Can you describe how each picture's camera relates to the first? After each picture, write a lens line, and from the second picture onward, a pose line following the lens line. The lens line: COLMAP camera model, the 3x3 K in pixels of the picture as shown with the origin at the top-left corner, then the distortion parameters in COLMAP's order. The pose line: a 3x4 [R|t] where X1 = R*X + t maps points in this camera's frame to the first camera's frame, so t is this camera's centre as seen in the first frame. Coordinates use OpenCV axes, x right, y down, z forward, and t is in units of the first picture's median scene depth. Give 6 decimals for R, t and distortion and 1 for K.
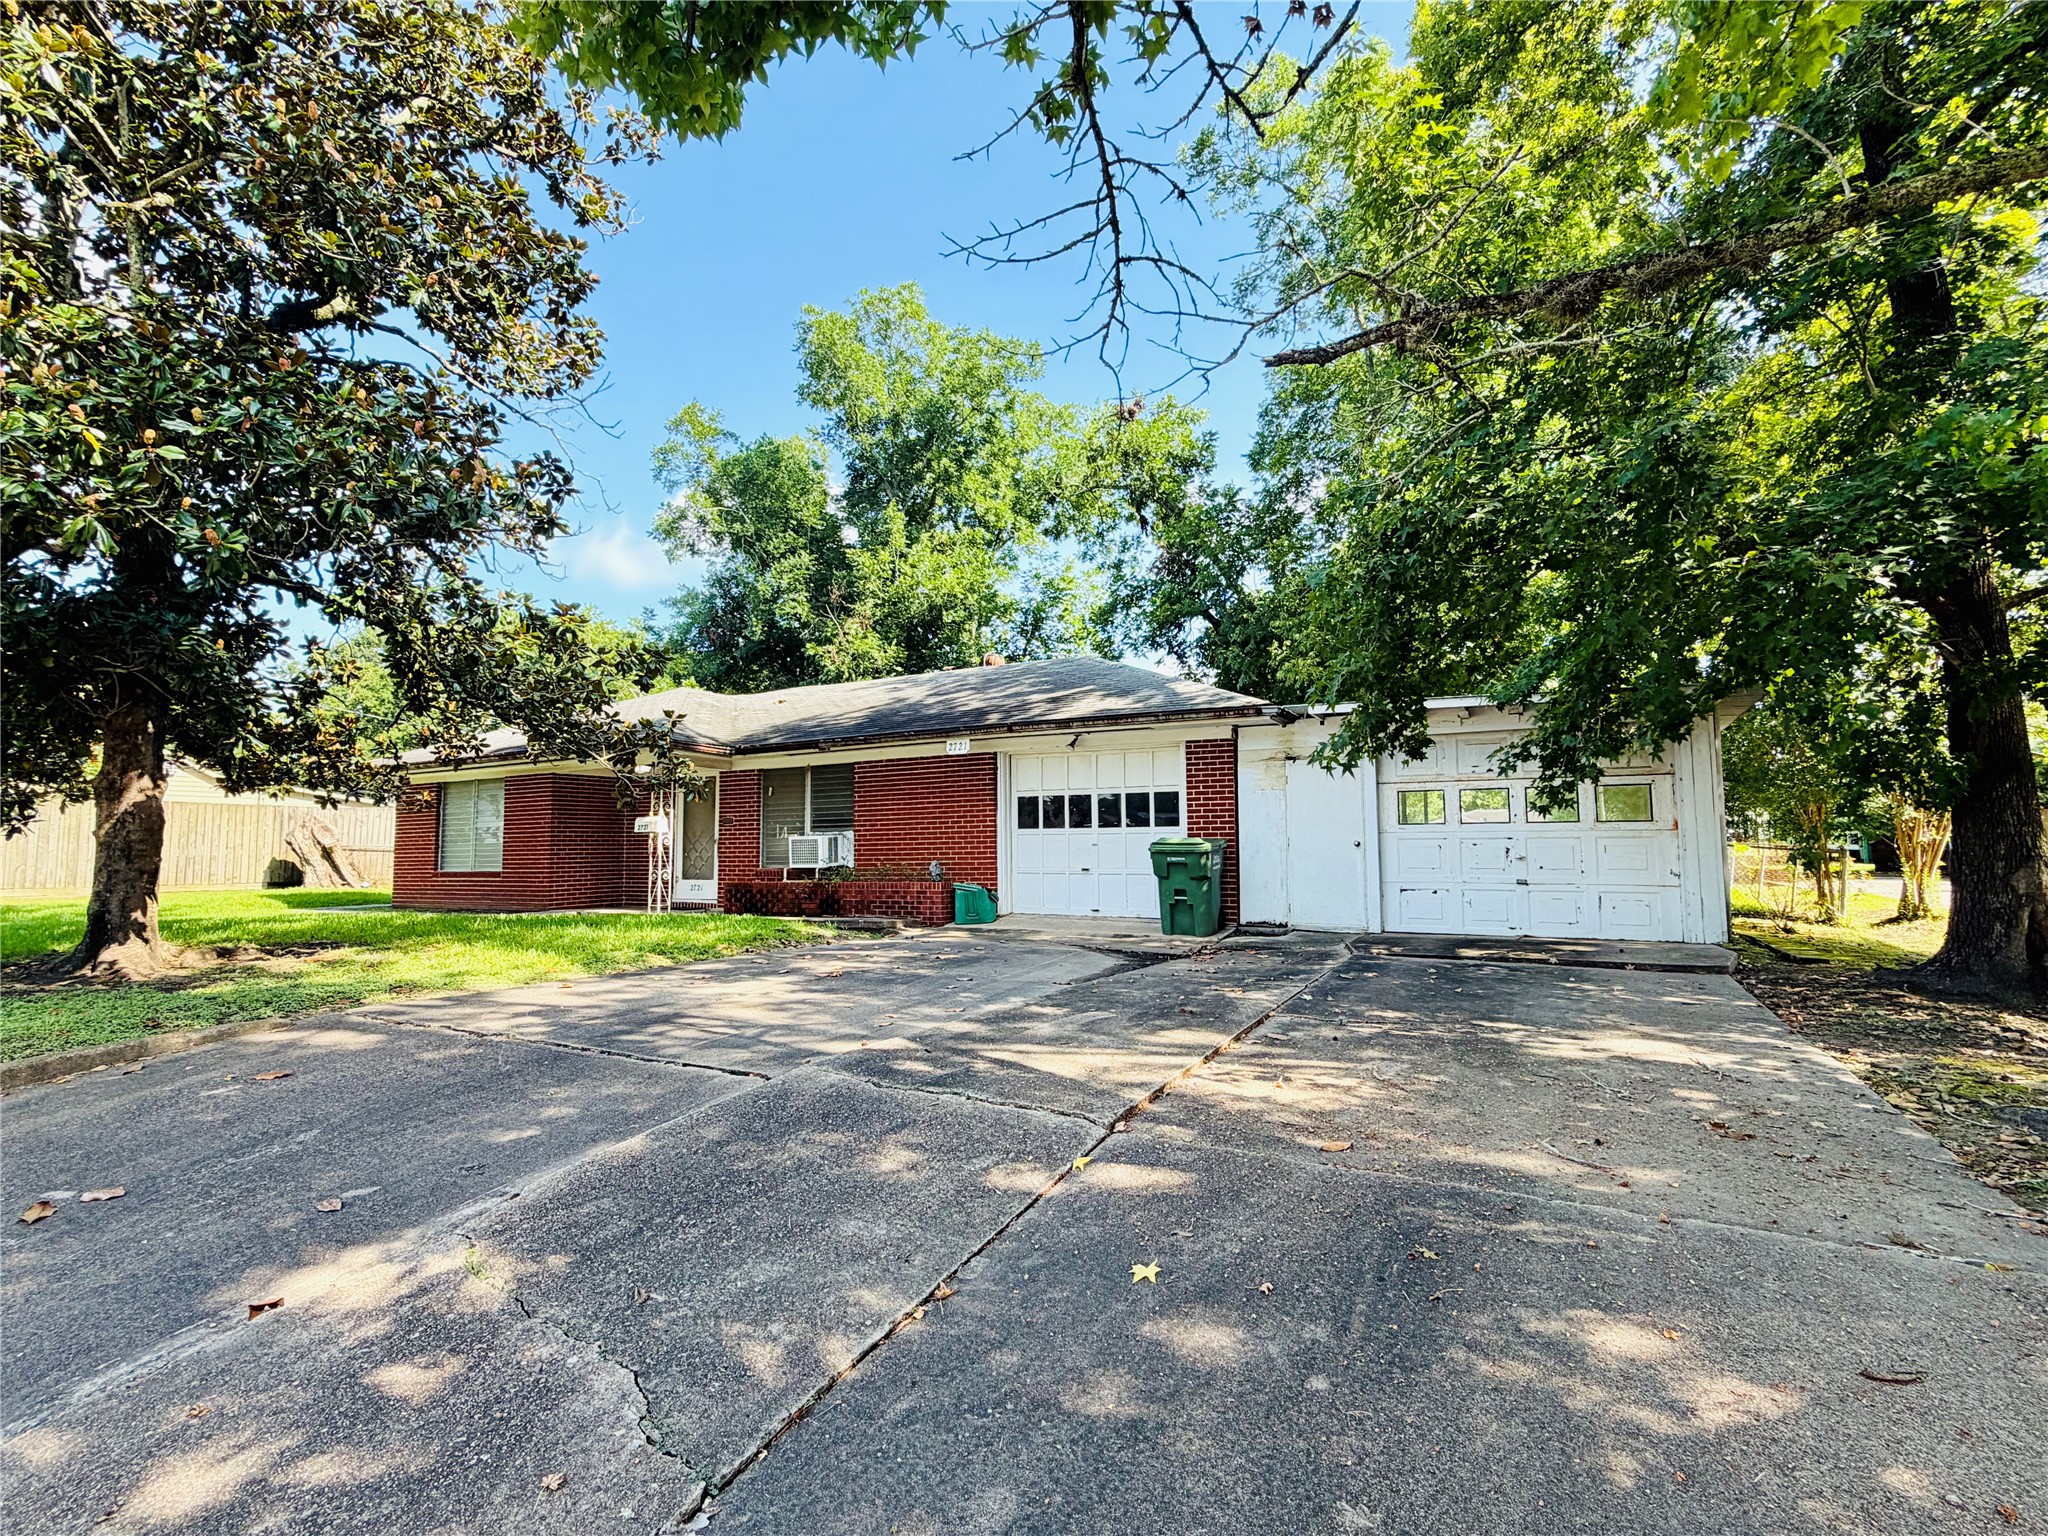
lens RADIAL K [[946.8, 0, 1024.0], [0, 946.8, 768.0], [0, 0, 1]] dist [0.002831, 0.000193]
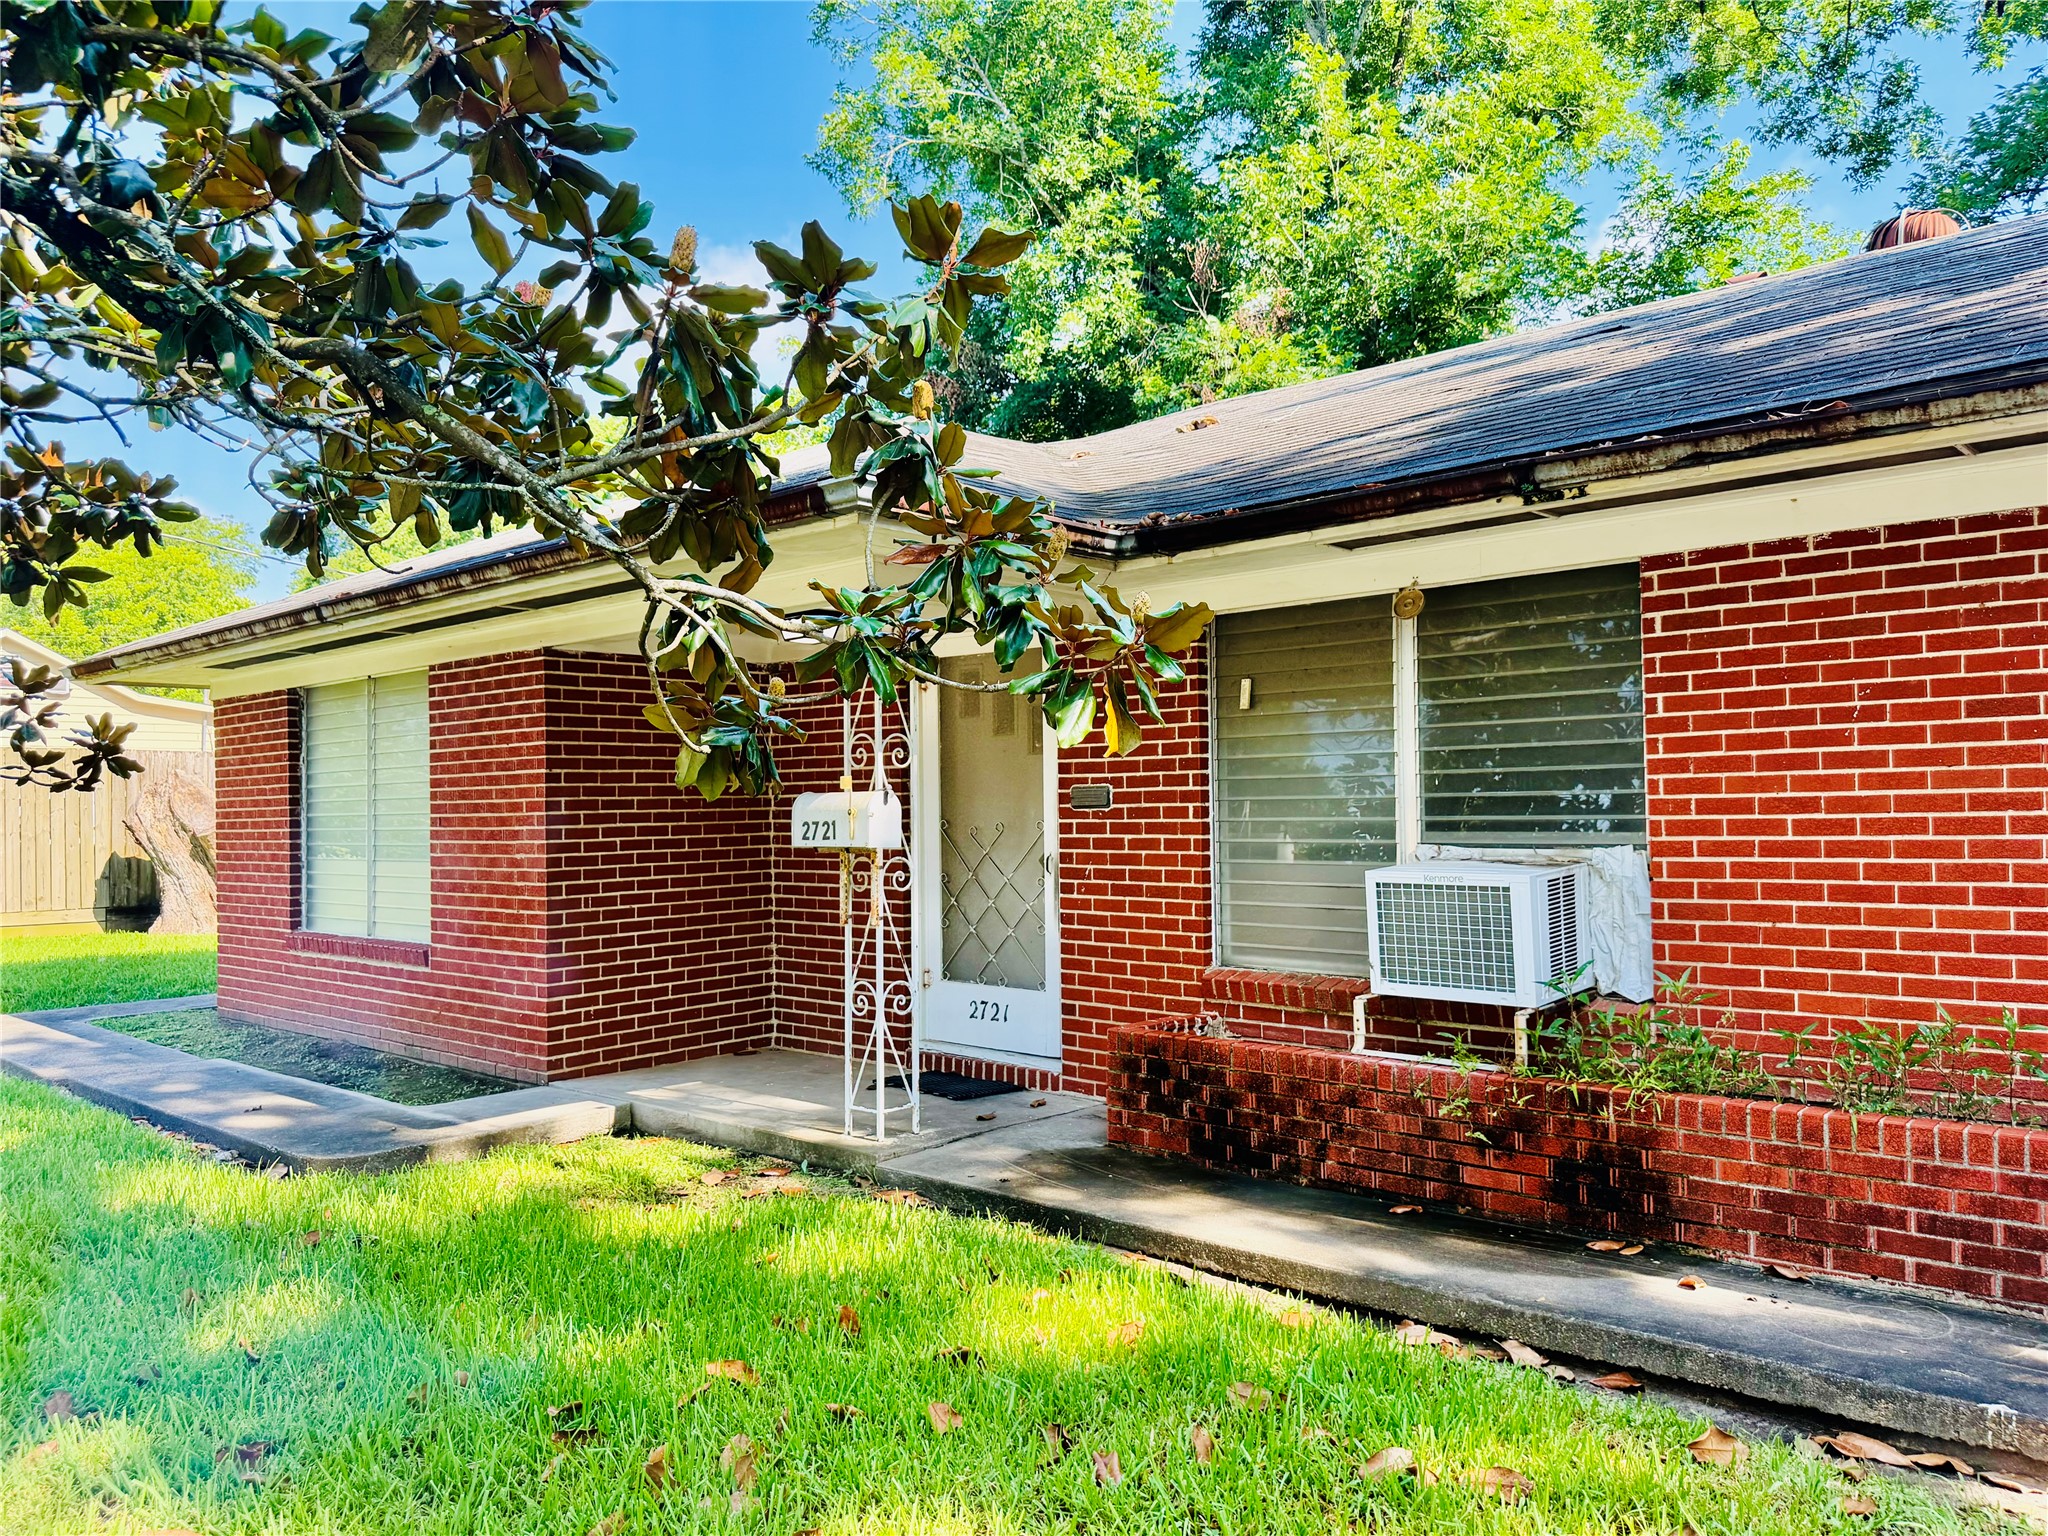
lens RADIAL K [[1483.5, 0, 1024.0], [0, 1483.5, 768.0], [0, 0, 1]] dist [0.112195, -0.168169]
pose [[0.969383, -0.008314, -0.245413, -0.230899], [0.024923, 0.997597, 0.064653, 0.017524], [0.244285, -0.068790, 0.967260, 0.579599]]
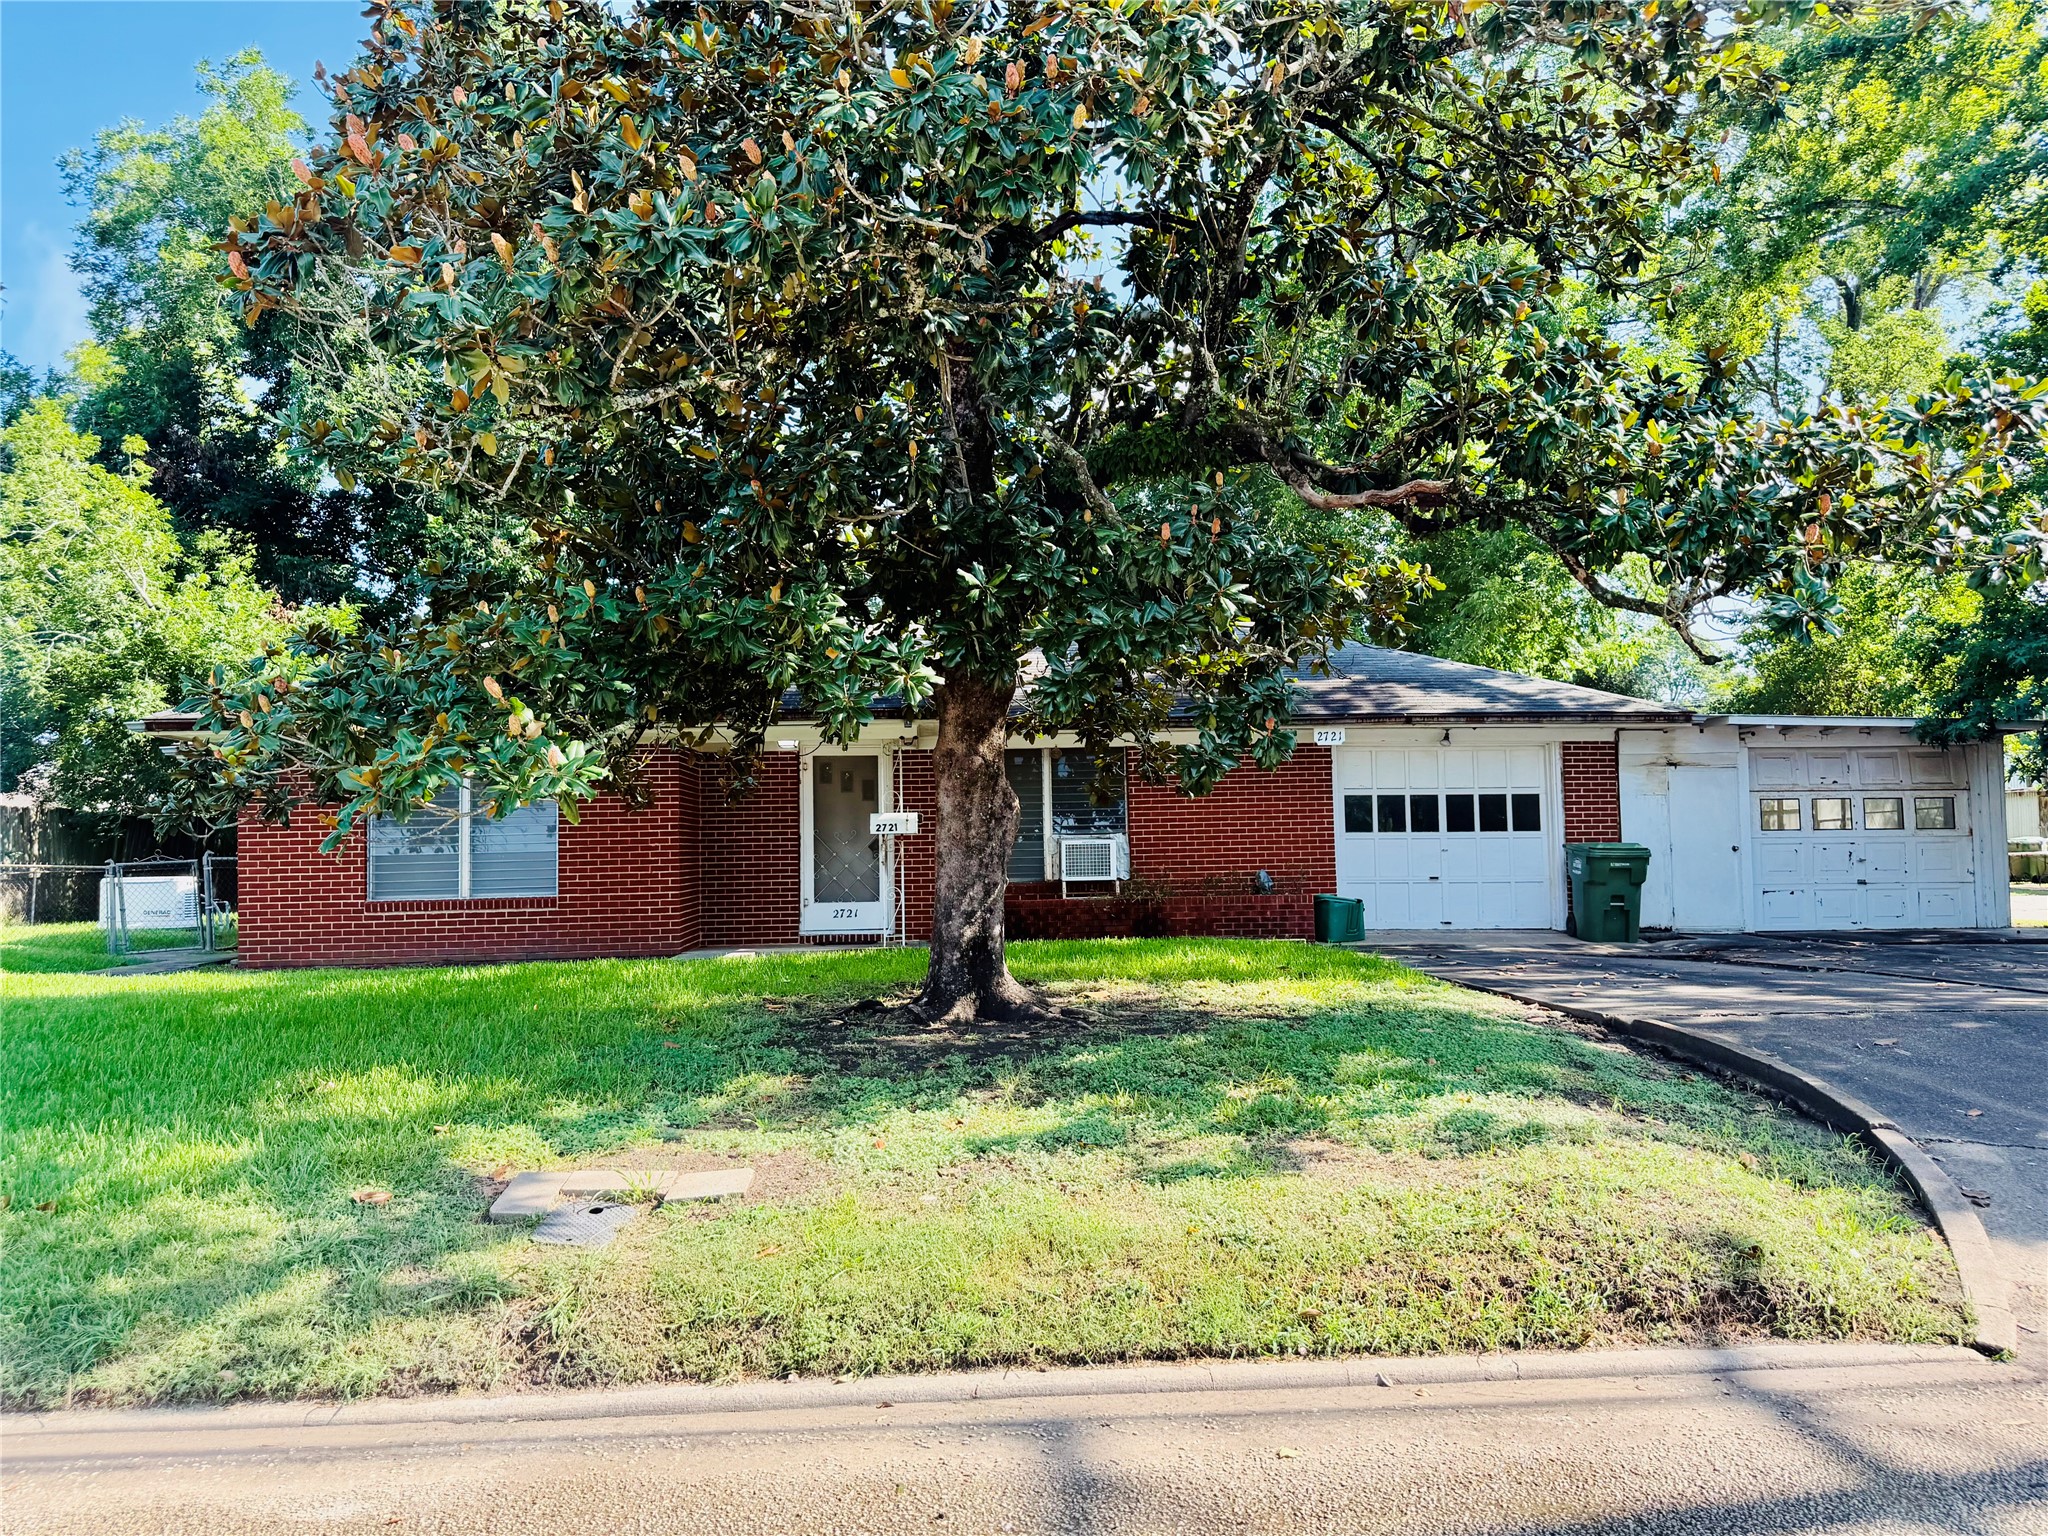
lens RADIAL K [[1483.5, 0, 1024.0], [0, 1483.5, 768.0], [0, 0, 1]] dist [0.112195, -0.168169]
pose [[0.850208, 0.026794, 0.525765, -0.875306], [-0.038231, 0.999209, 0.010901, 0.001932], [-0.525057, -0.029368, 0.850560, -0.000794]]
